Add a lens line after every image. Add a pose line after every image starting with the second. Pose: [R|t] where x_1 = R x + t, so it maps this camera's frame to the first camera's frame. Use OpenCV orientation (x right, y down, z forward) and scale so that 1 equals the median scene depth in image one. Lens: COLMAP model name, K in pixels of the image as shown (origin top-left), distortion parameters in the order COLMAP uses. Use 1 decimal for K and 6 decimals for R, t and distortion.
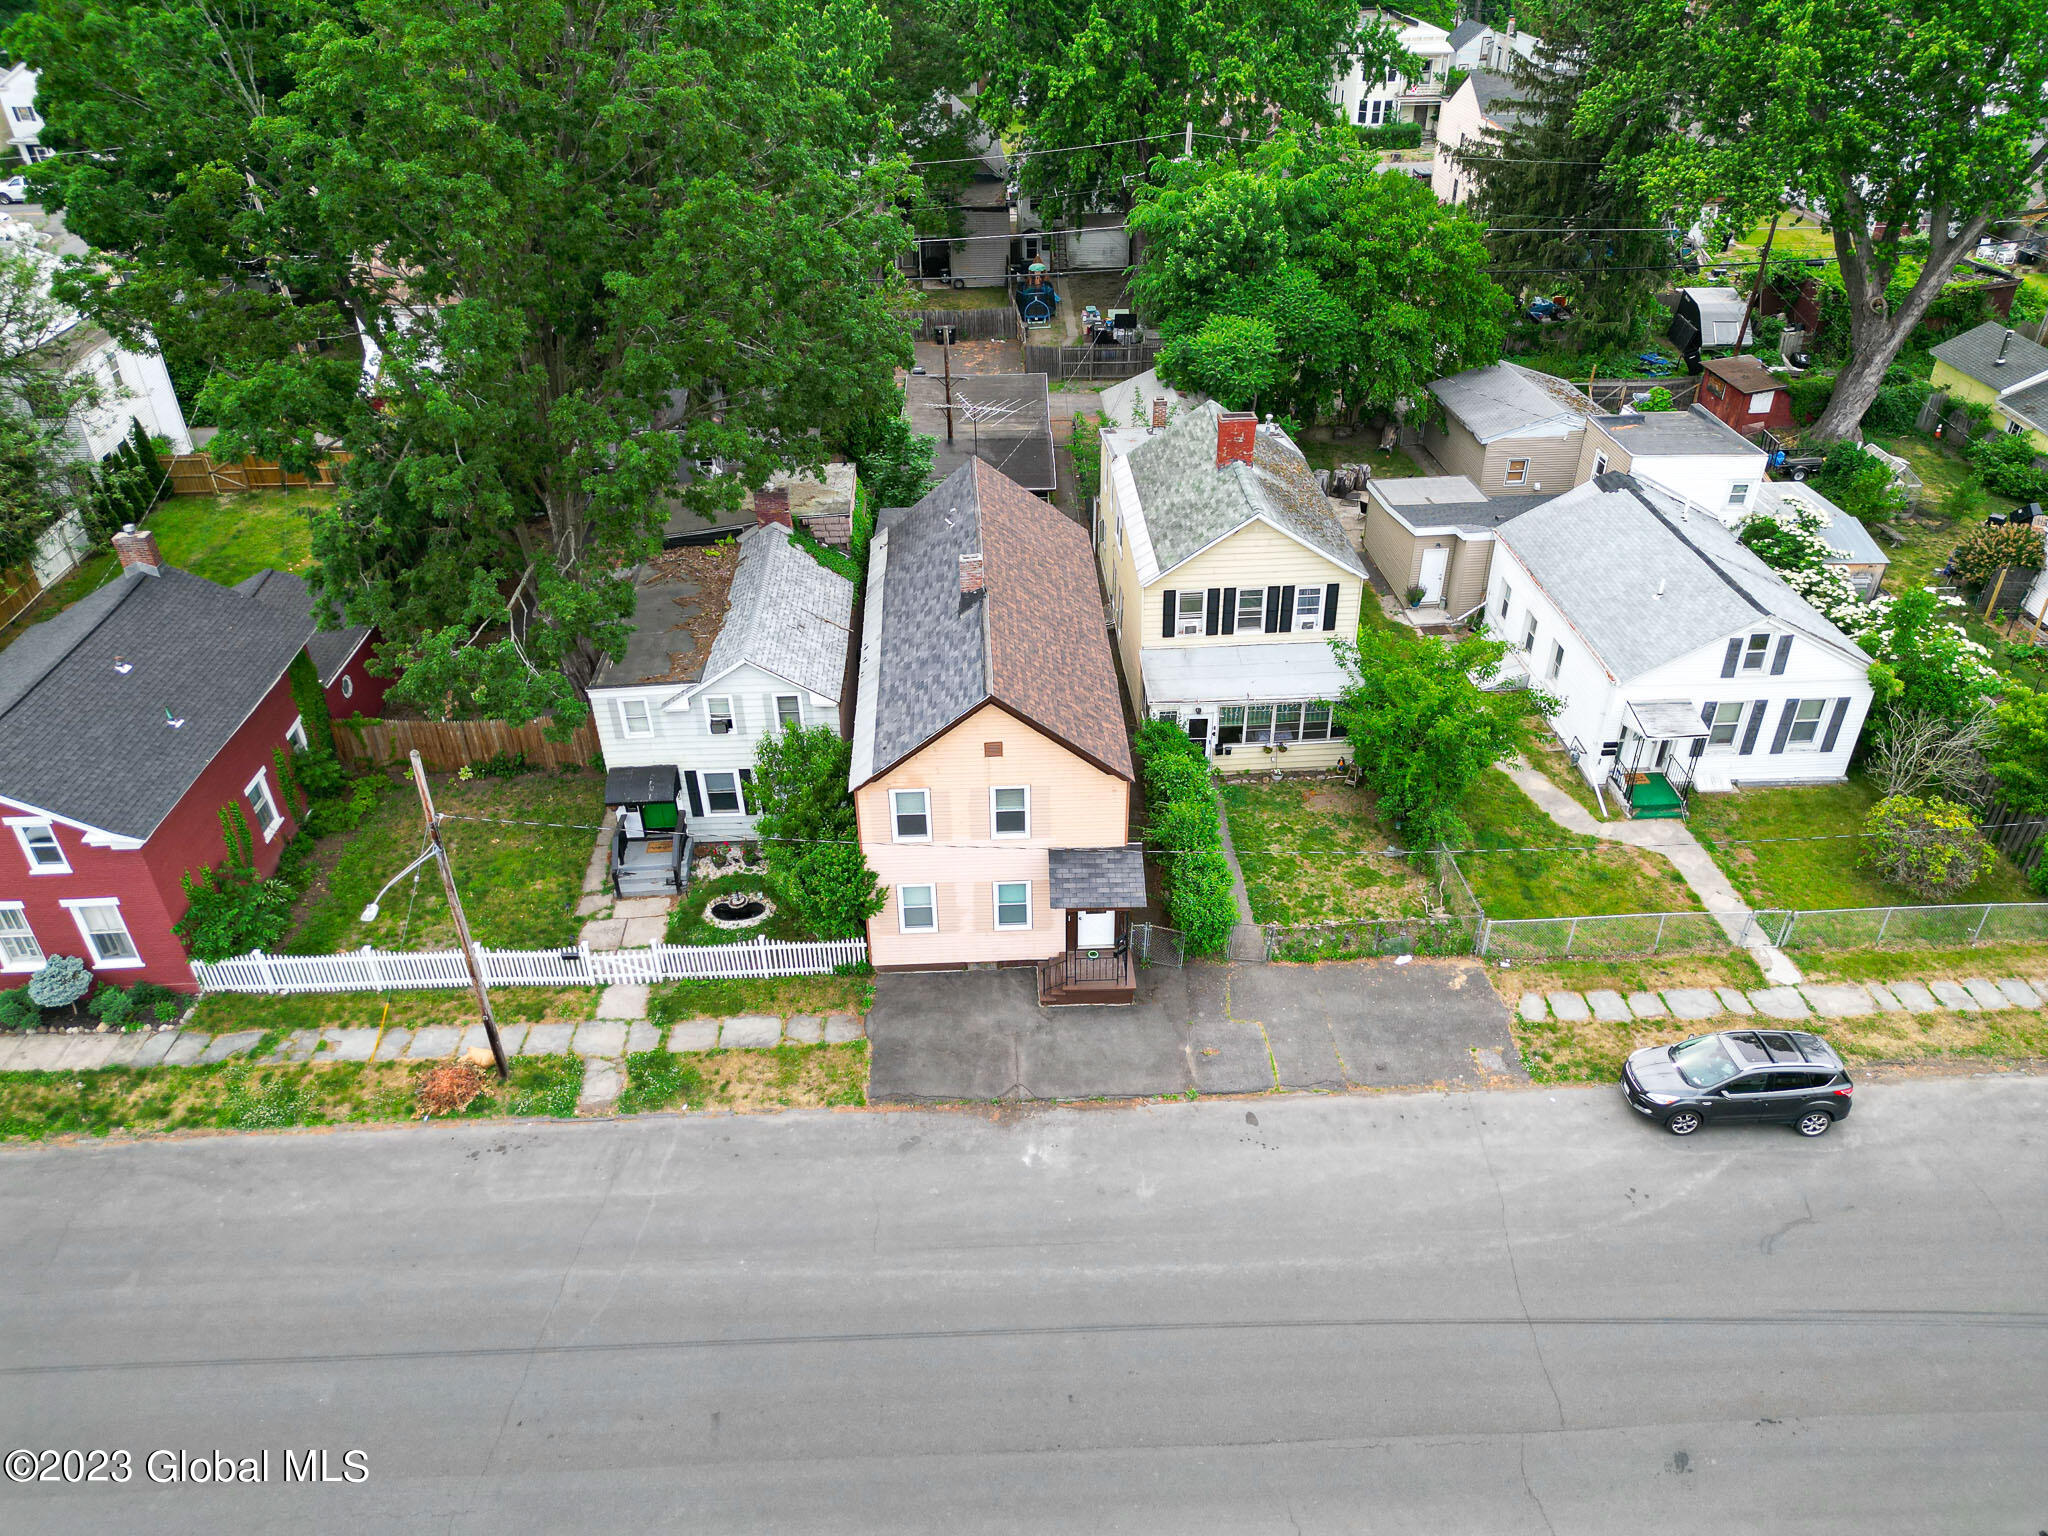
lens RADIAL K [[1435.8, 0, 1024.0], [0, 1435.8, 768.0], [0, 0, 1]] dist [0.074170, -0.080137]
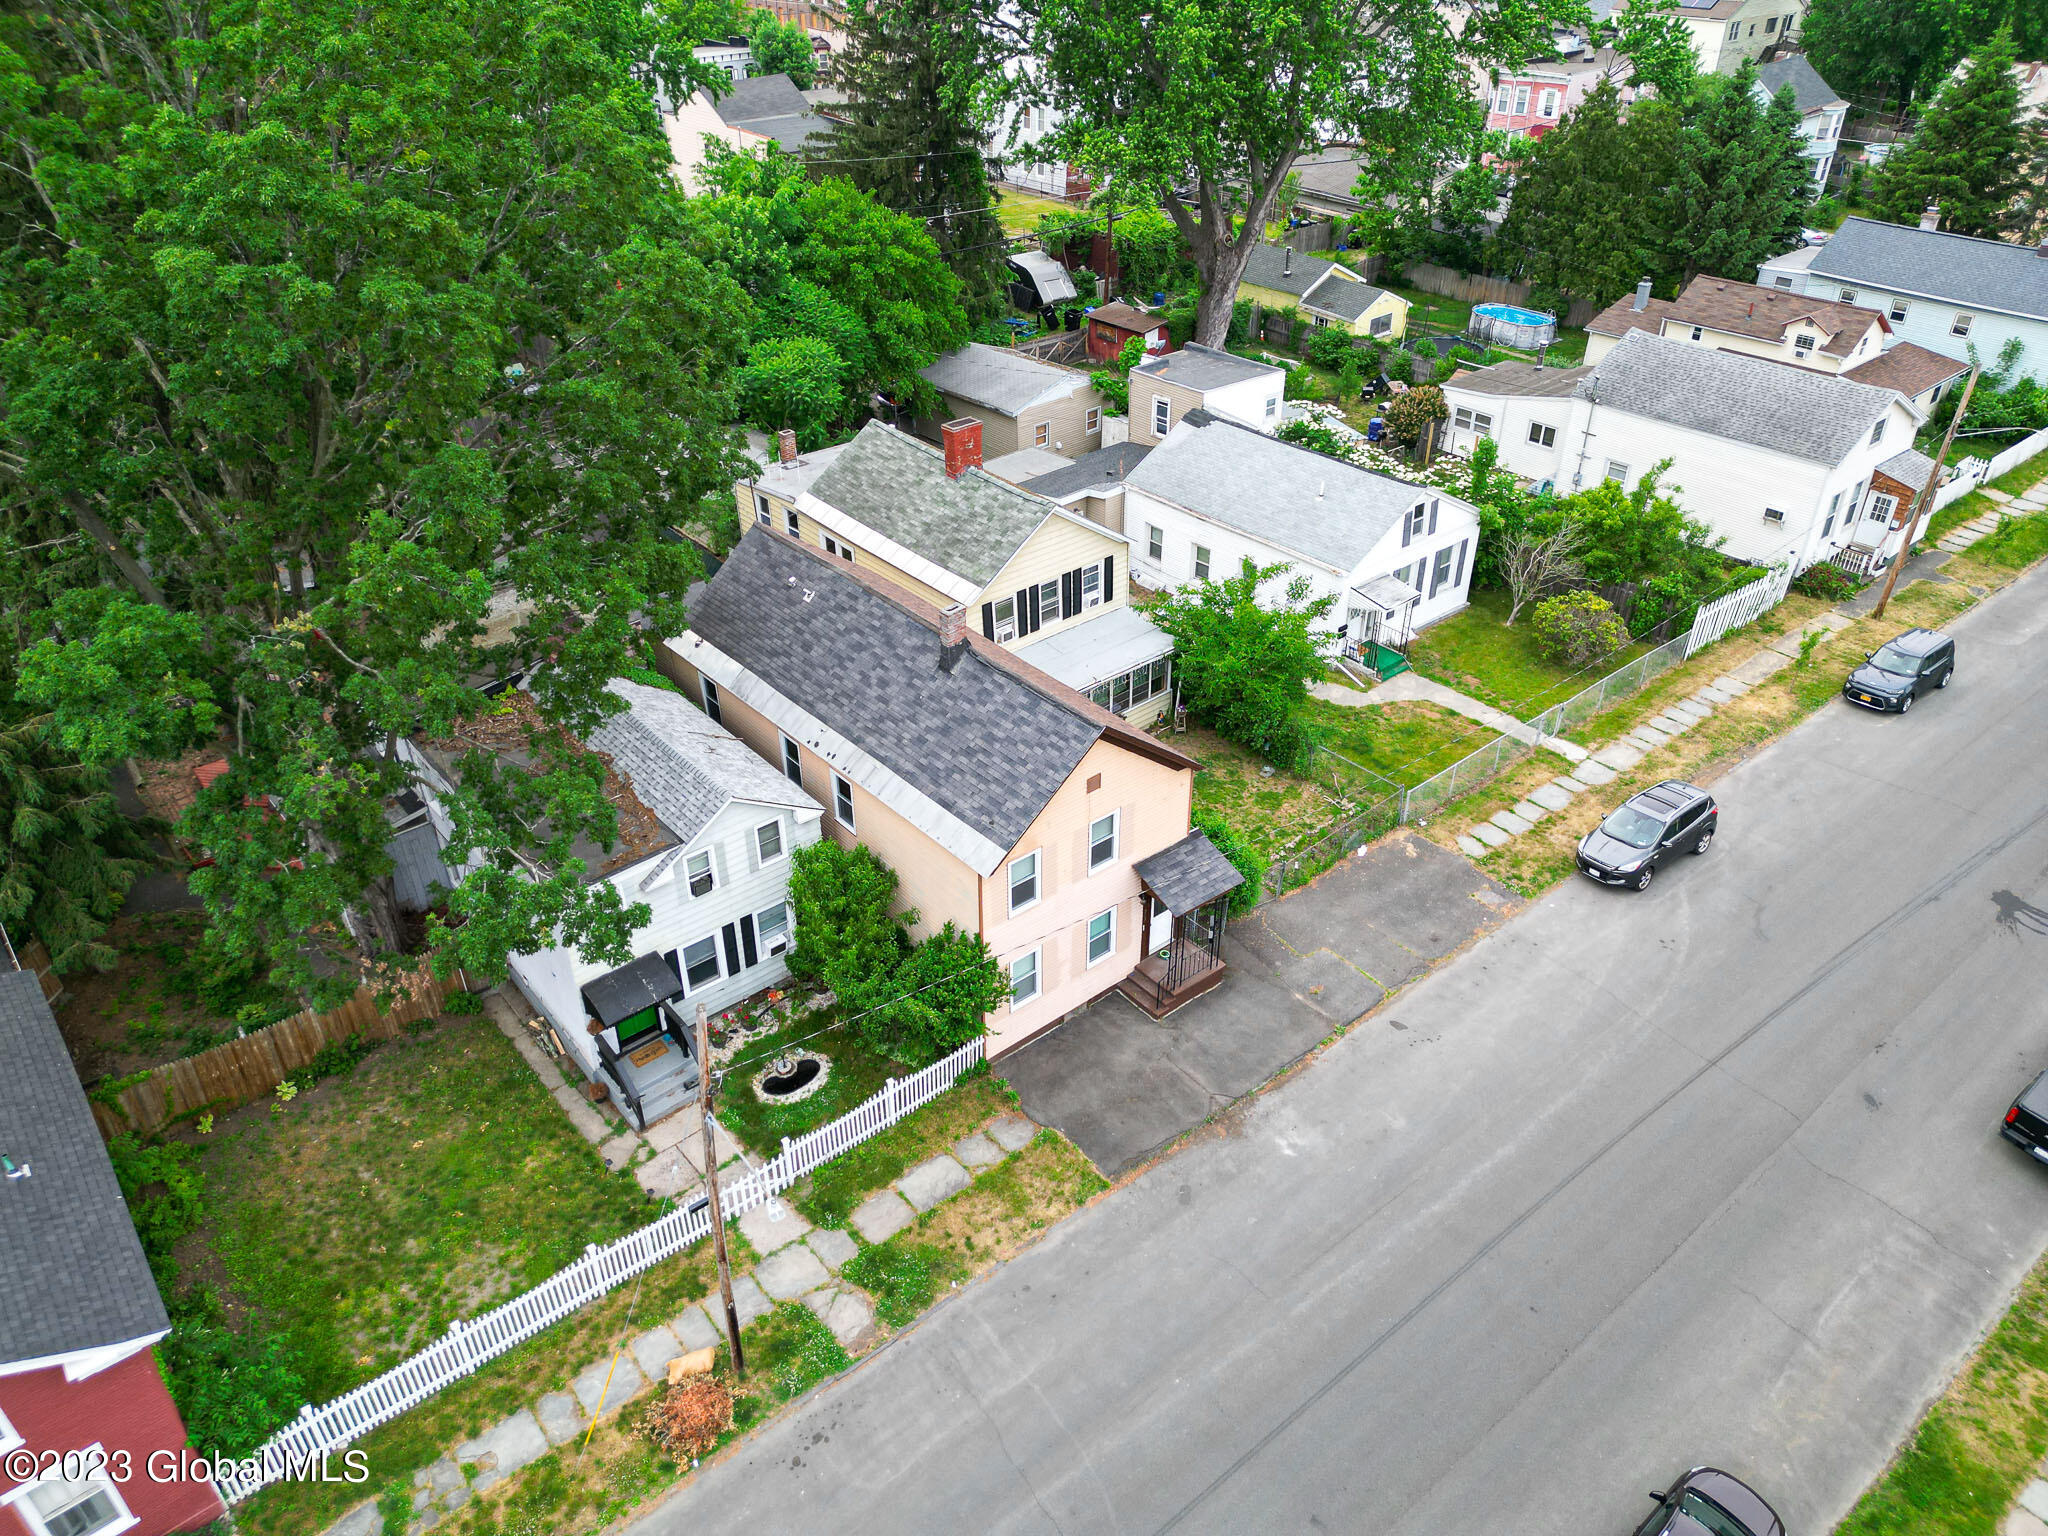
lens RADIAL K [[1435.8, 0, 1024.0], [0, 1435.8, 768.0], [0, 0, 1]] dist [0.074170, -0.080137]
pose [[0.796290, -0.326666, 0.509128, -0.499119], [0.331245, 0.939720, 0.084866, -0.109947], [-0.506161, 0.101069, 0.856496, 0.179196]]
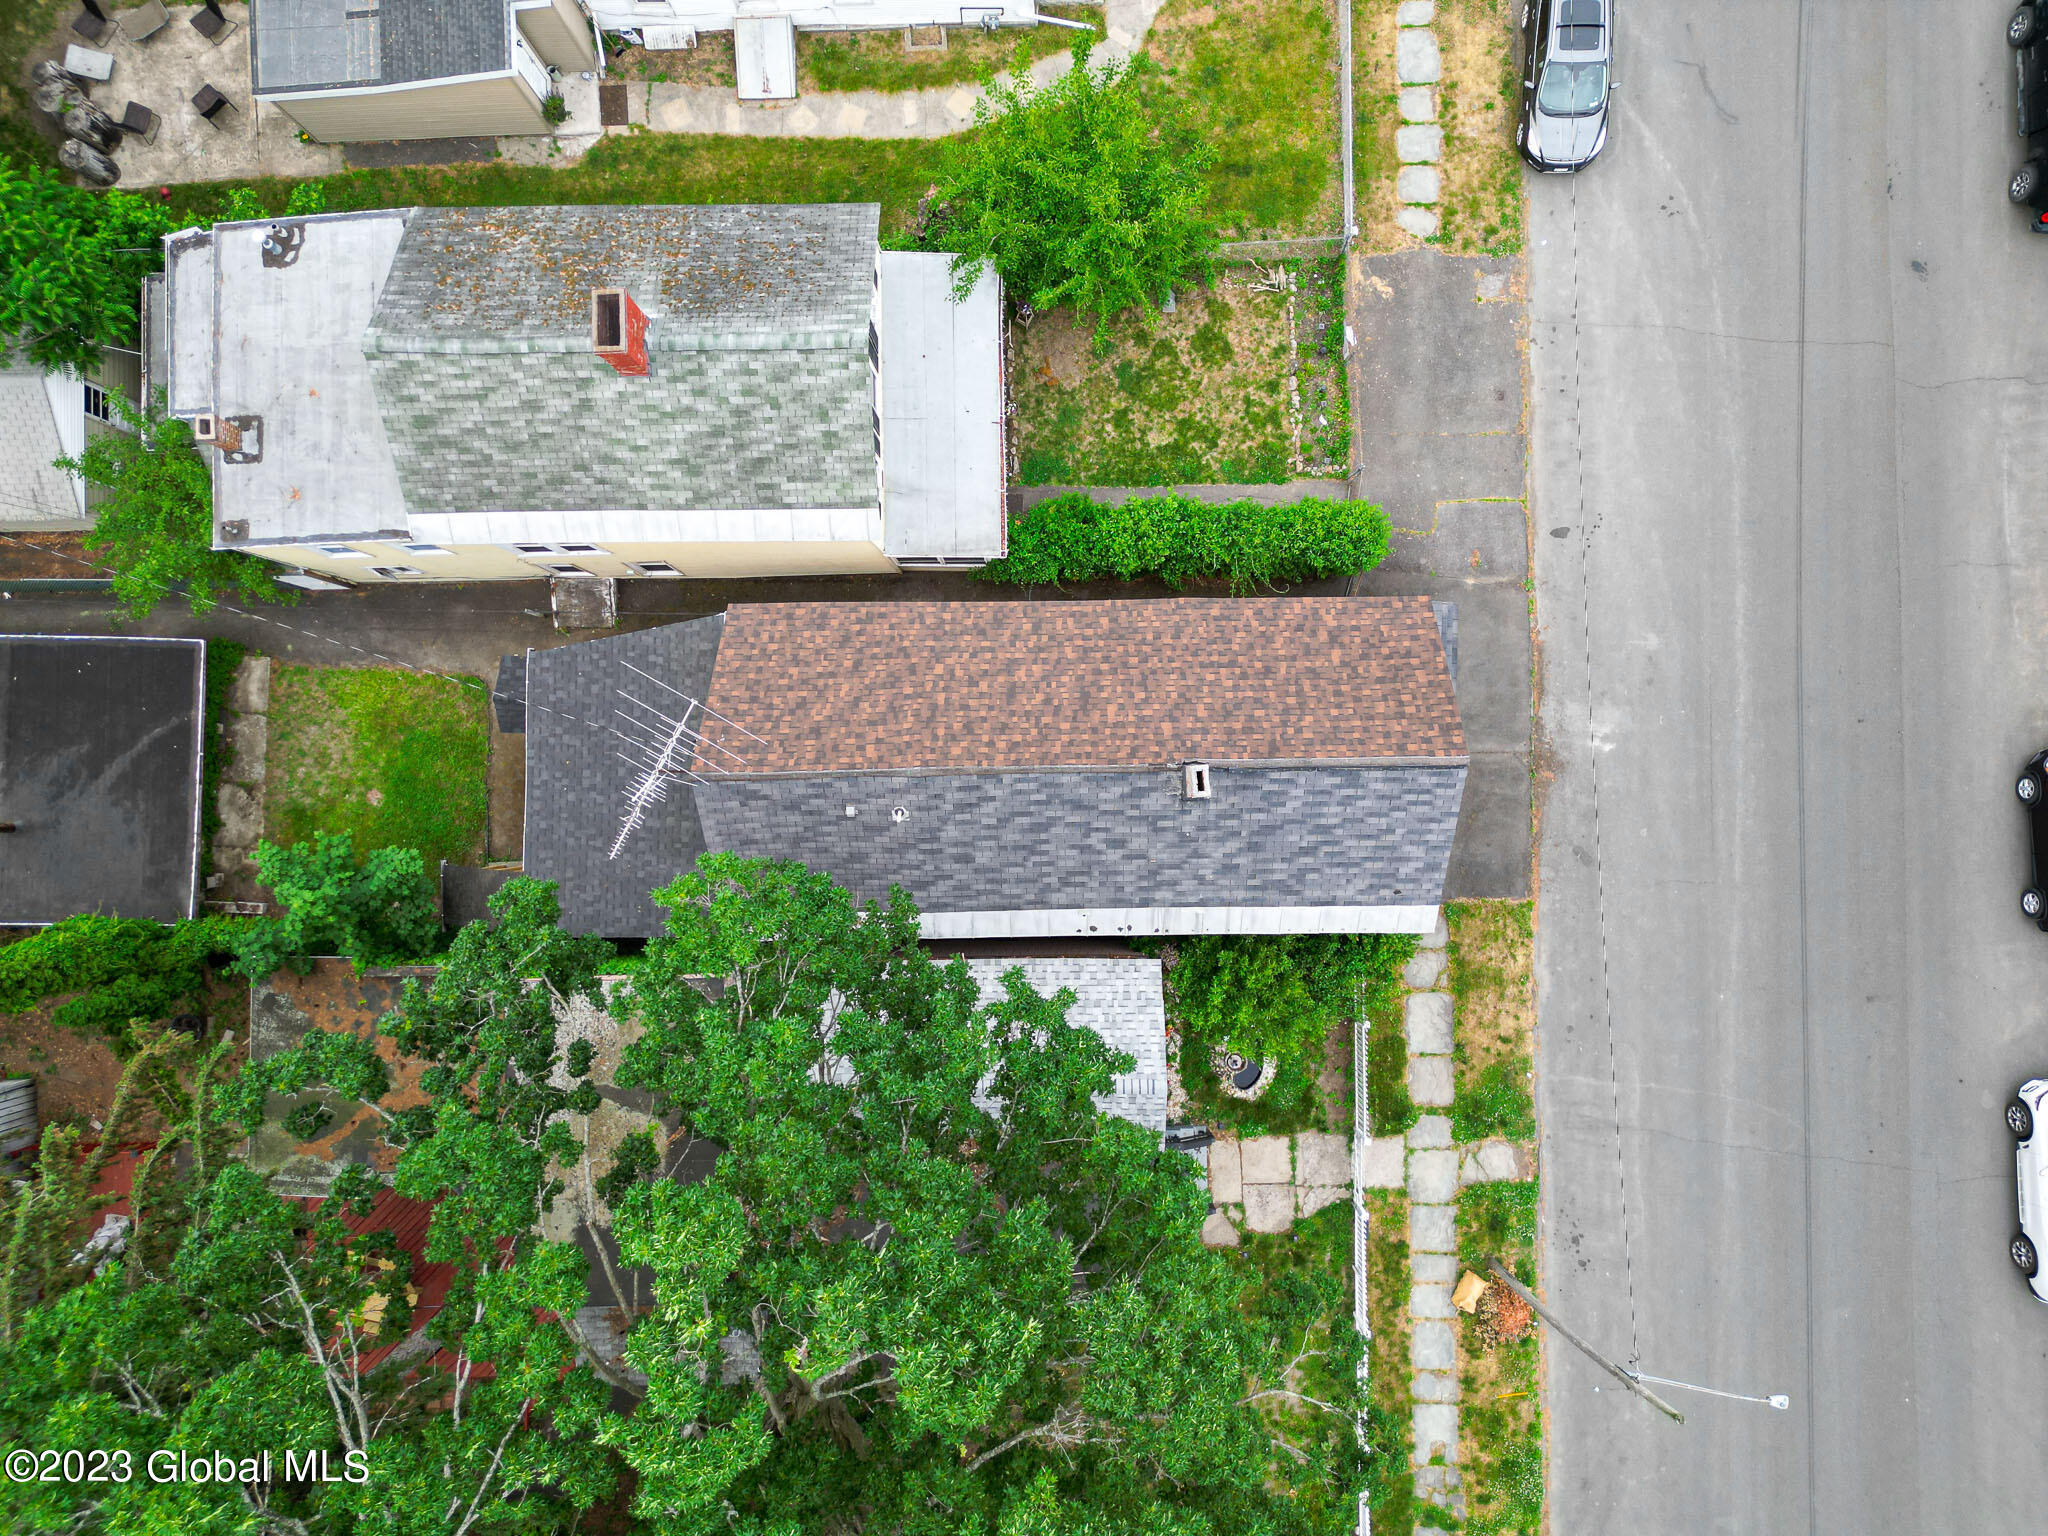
lens RADIAL K [[1435.8, 0, 1024.0], [0, 1435.8, 768.0], [0, 0, 1]] dist [0.074170, -0.080137]
pose [[0.034637, -0.998925, 0.030808, -0.054666], [0.566789, 0.045024, 0.822632, -0.763026], [-0.823135, -0.011032, 0.567739, 0.651176]]
